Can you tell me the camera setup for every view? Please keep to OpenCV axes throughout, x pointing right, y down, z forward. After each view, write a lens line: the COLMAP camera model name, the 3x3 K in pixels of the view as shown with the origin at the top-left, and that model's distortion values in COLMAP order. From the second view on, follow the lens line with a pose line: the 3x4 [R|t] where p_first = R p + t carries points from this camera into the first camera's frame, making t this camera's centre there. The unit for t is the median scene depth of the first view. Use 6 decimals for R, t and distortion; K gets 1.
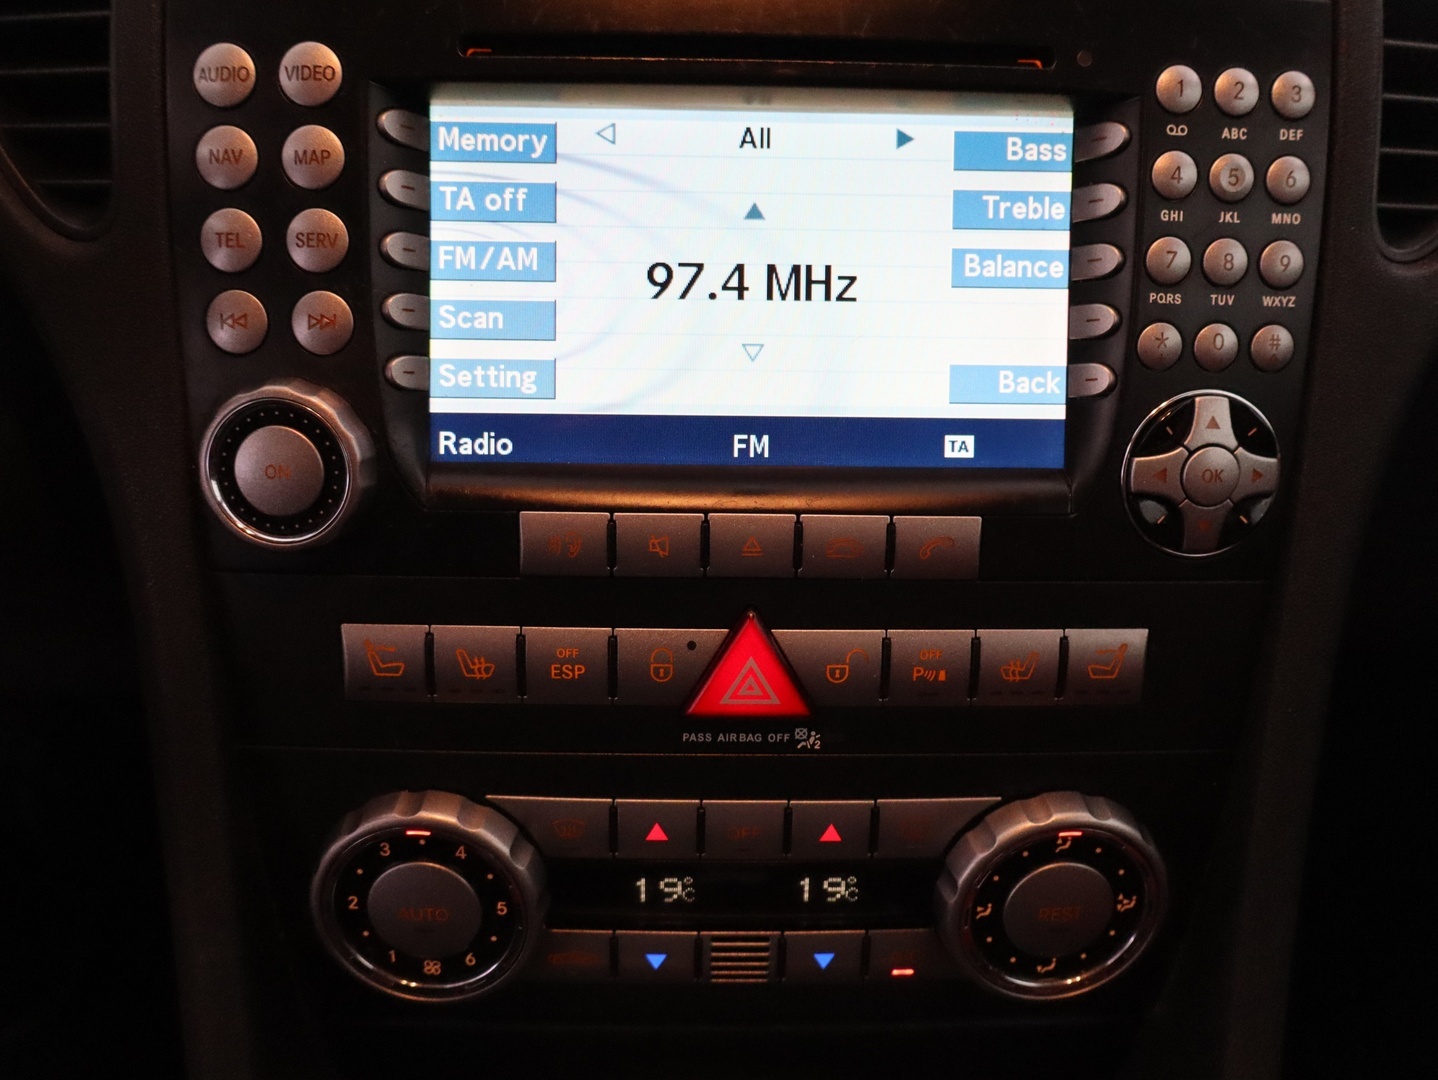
lens RADIAL K [[1391.5, 0, 719.0], [0, 1391.5, 540.0], [0, 0, 1]] dist [-0.002364, -0.005686]
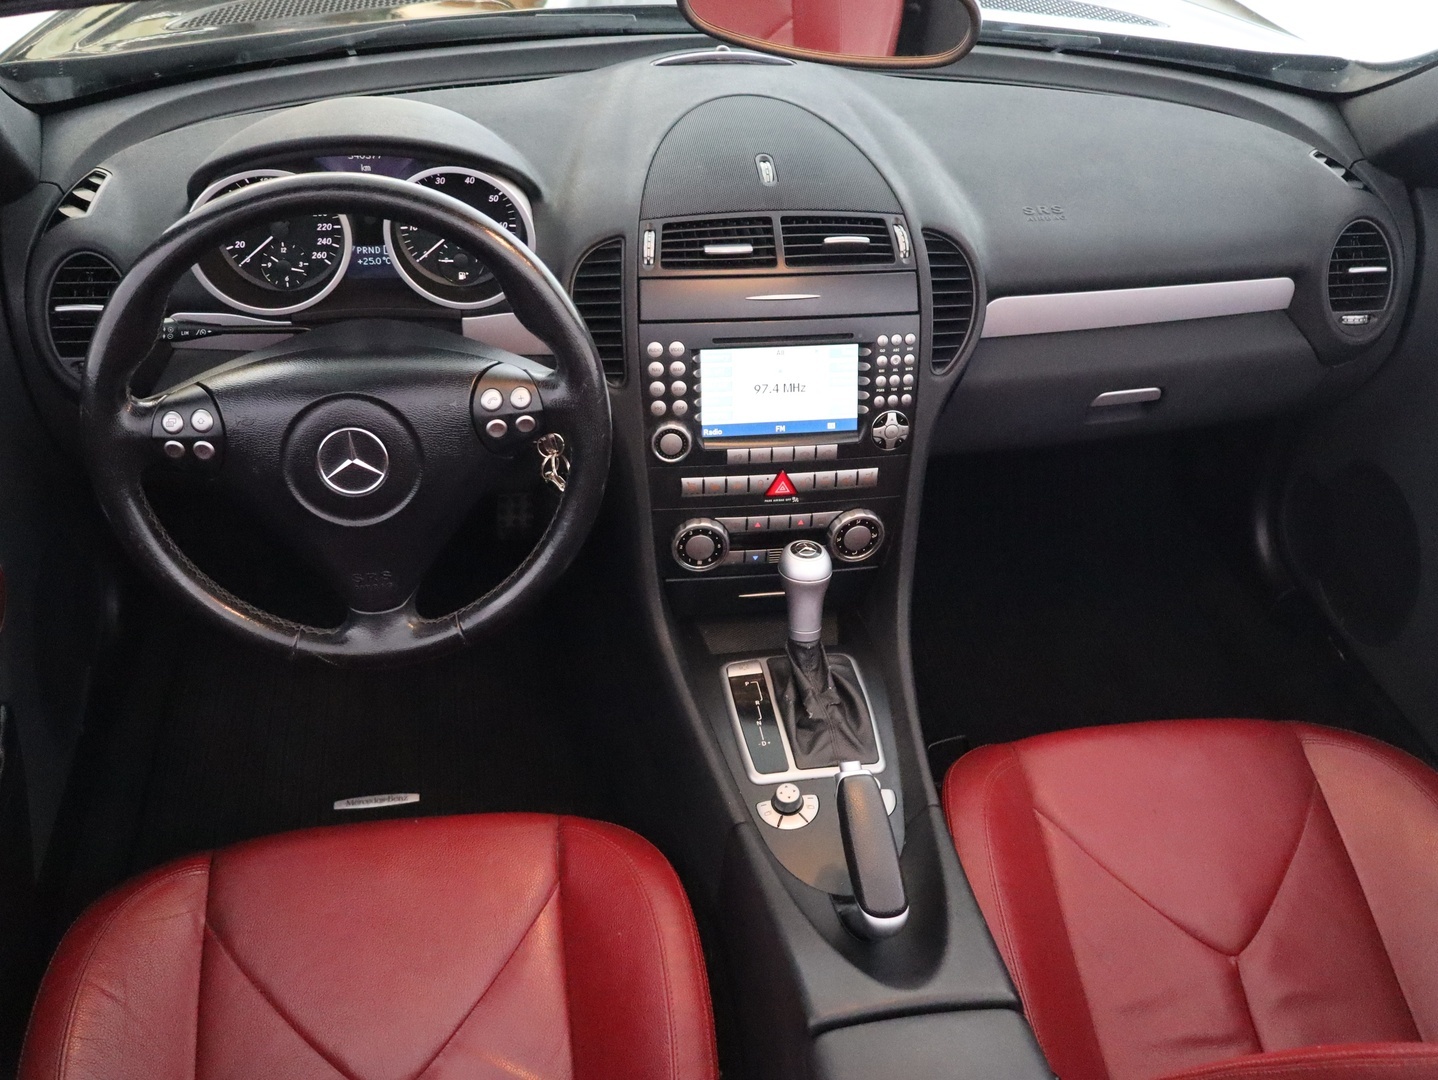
lens RADIAL K [[1391.5, 0, 719.0], [0, 1391.5, 540.0], [0, 0, 1]] dist [-0.002364, -0.005686]
pose [[0.990656, -0.060348, 0.122308, -0.669990], [0.035000, 0.979237, 0.199676, -0.566797], [-0.131819, -0.193529, 0.972199, -2.971396]]
